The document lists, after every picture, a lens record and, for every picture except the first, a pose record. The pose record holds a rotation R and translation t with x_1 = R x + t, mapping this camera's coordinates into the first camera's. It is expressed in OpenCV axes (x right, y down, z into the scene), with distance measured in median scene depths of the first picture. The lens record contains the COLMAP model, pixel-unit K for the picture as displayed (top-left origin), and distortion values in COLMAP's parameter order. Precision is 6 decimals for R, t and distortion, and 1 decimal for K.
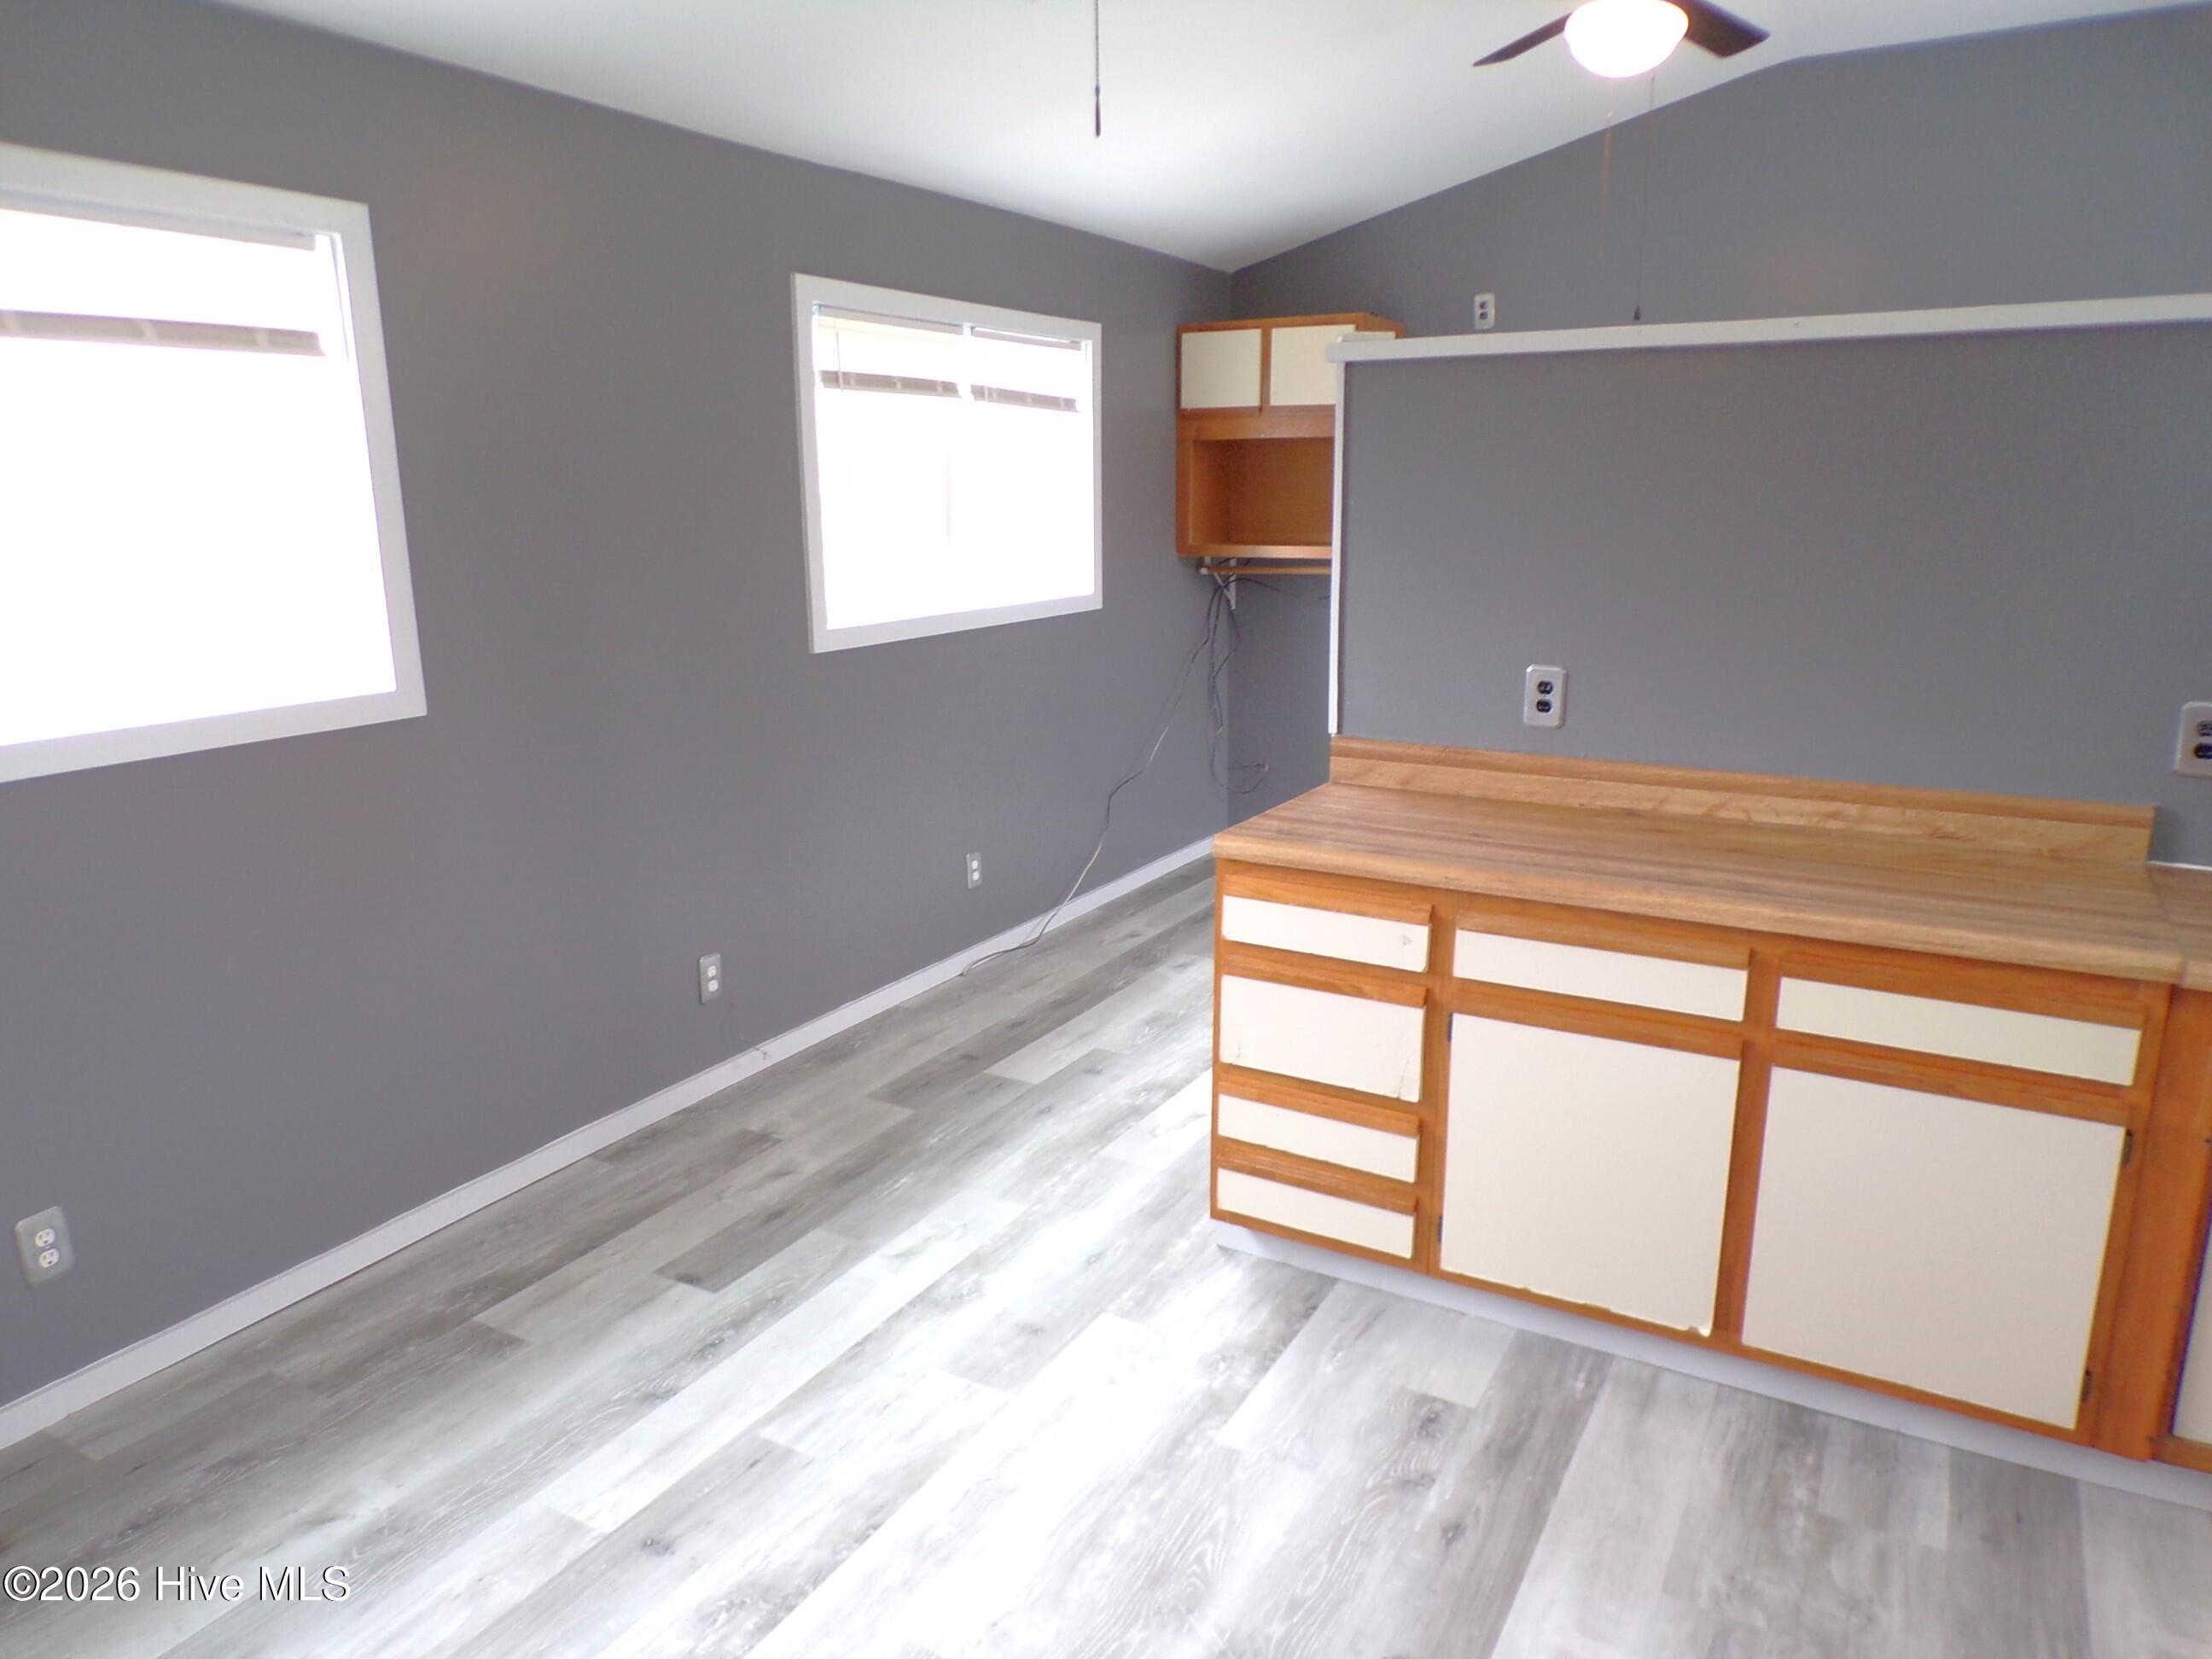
lens RADIAL K [[1498.2, 0, 1057.4], [0, 1498.2, 812.9], [0, 0, 1]] dist [-0.001466, -0.000952]
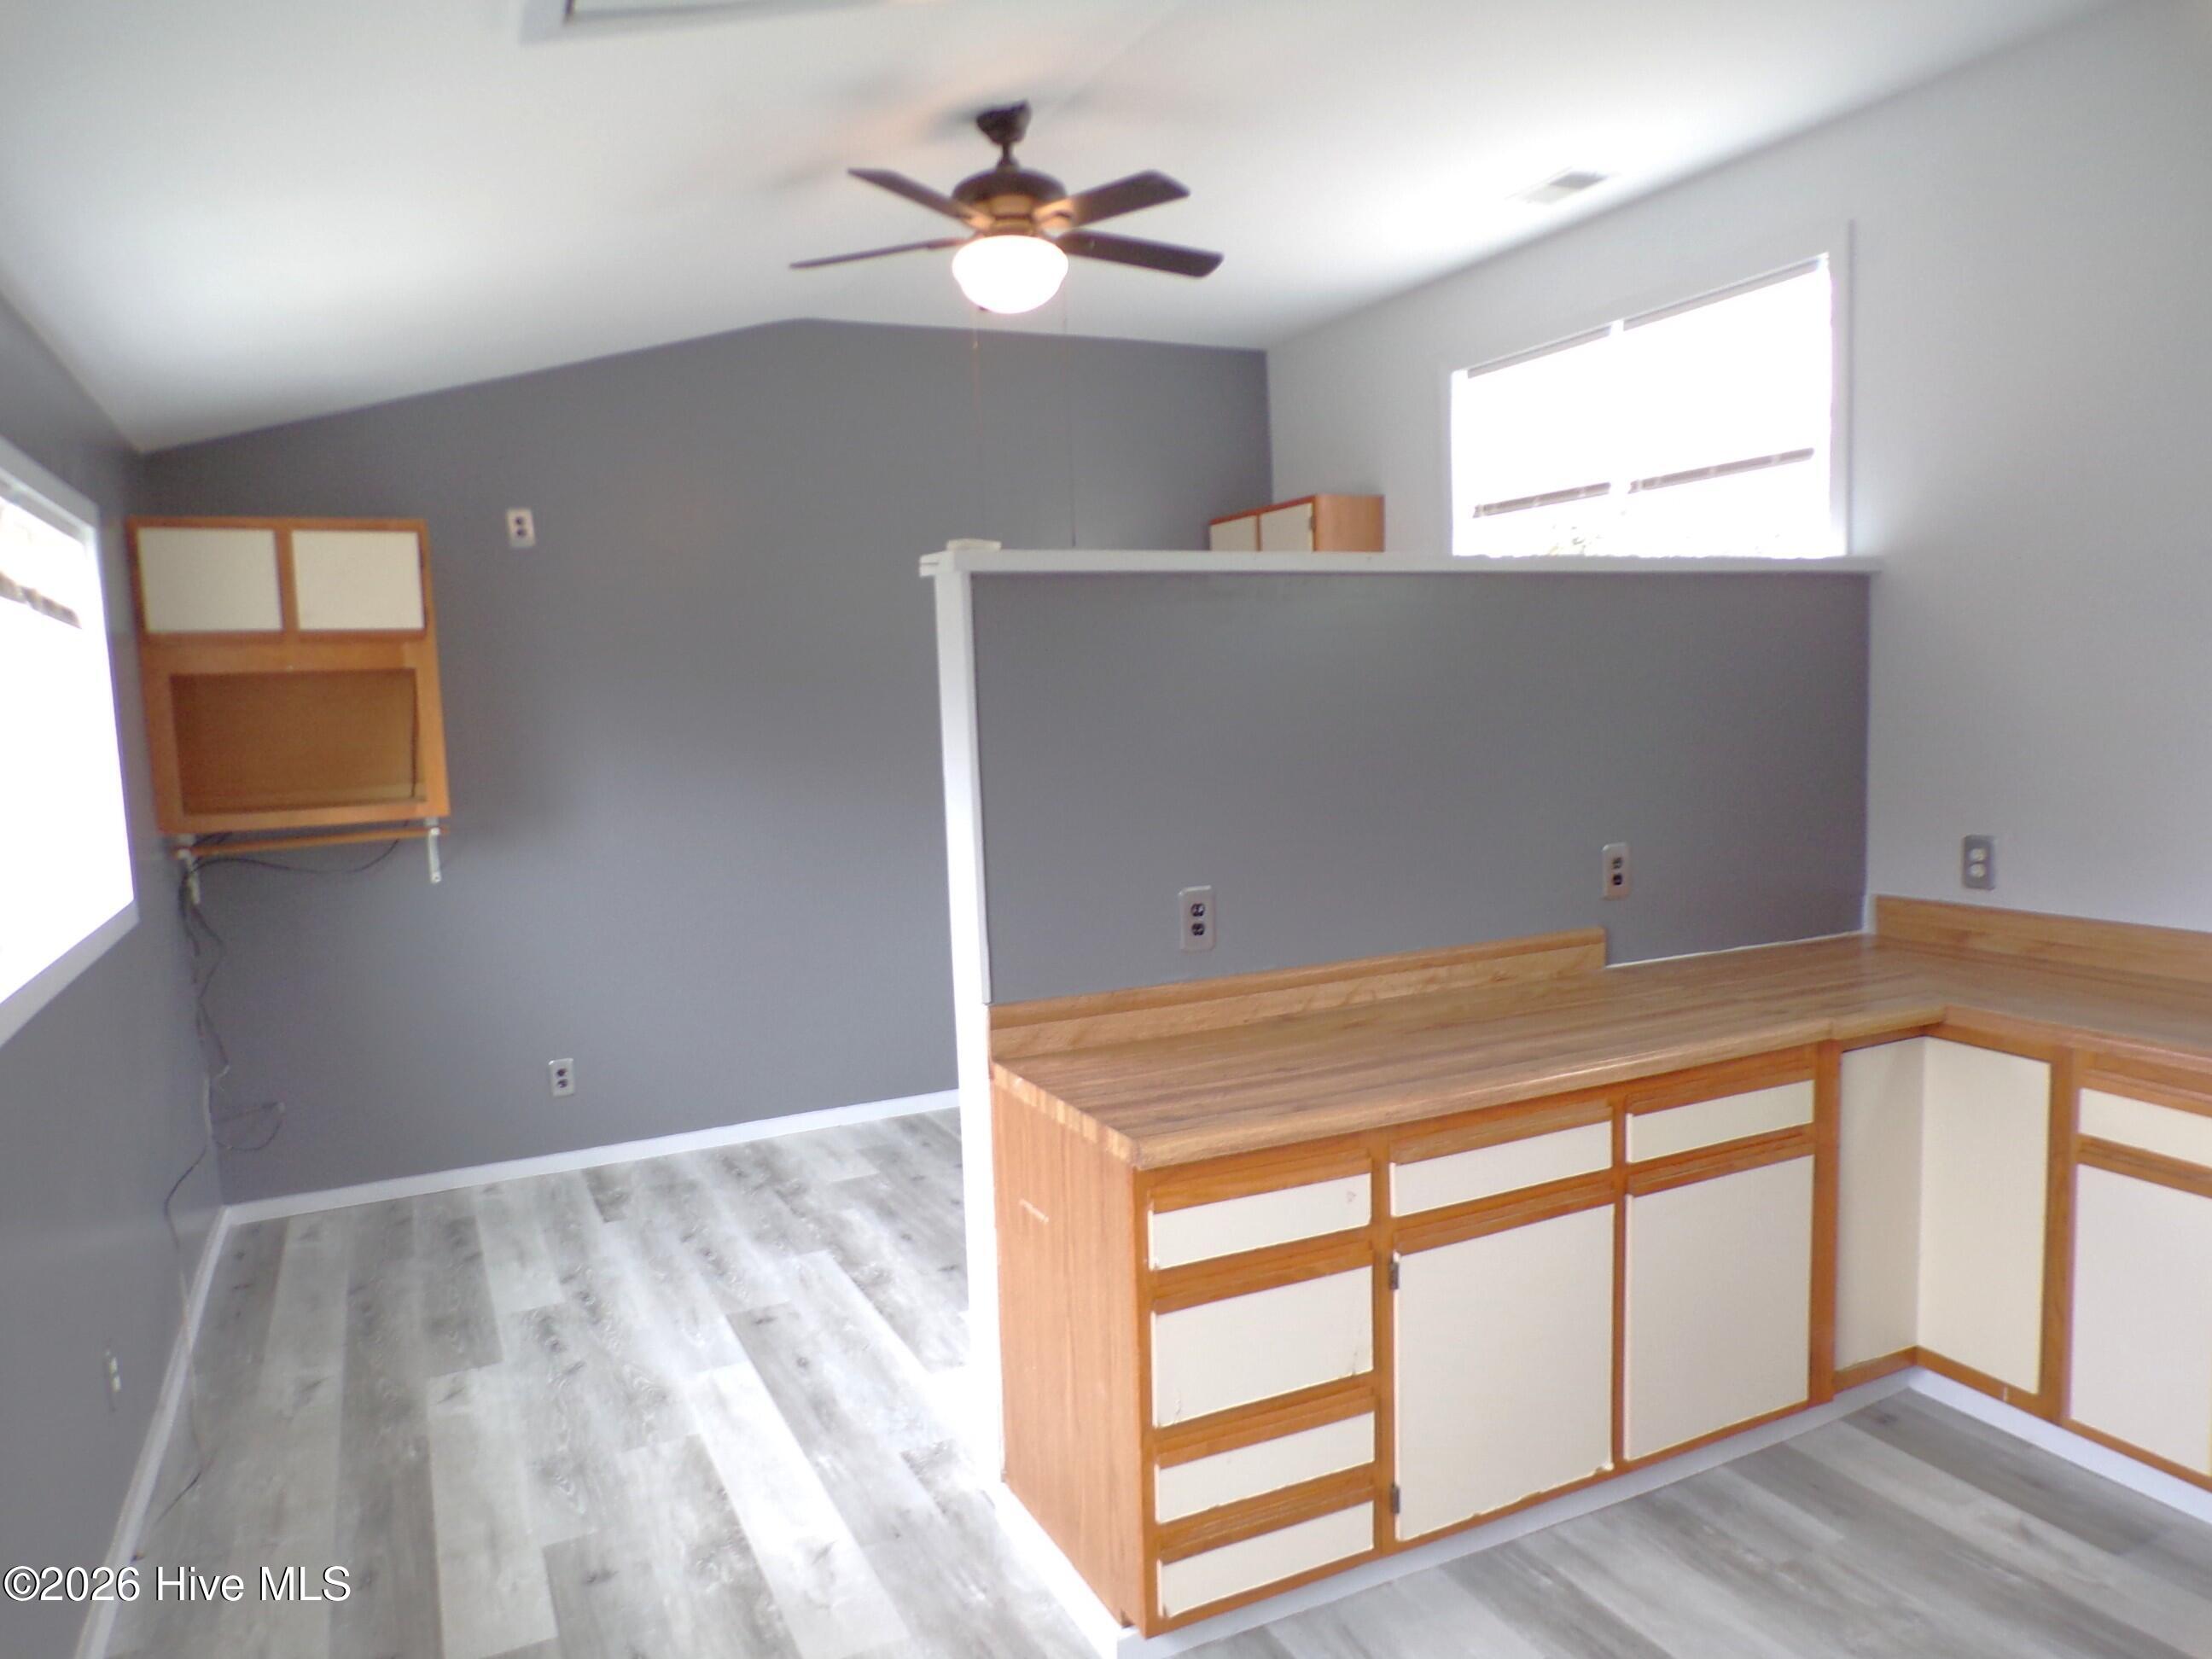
lens RADIAL K [[1498.2, 0, 1101.5], [0, 1498.2, 840.1], [0, 0, 1]] dist [-0.001466, -0.000952]
pose [[0.554977, -0.101318, 0.825672, -0.526267], [0.213314, 0.976700, -0.023529, -0.124166], [-0.804051, 0.189185, 0.563659, 0.522363]]
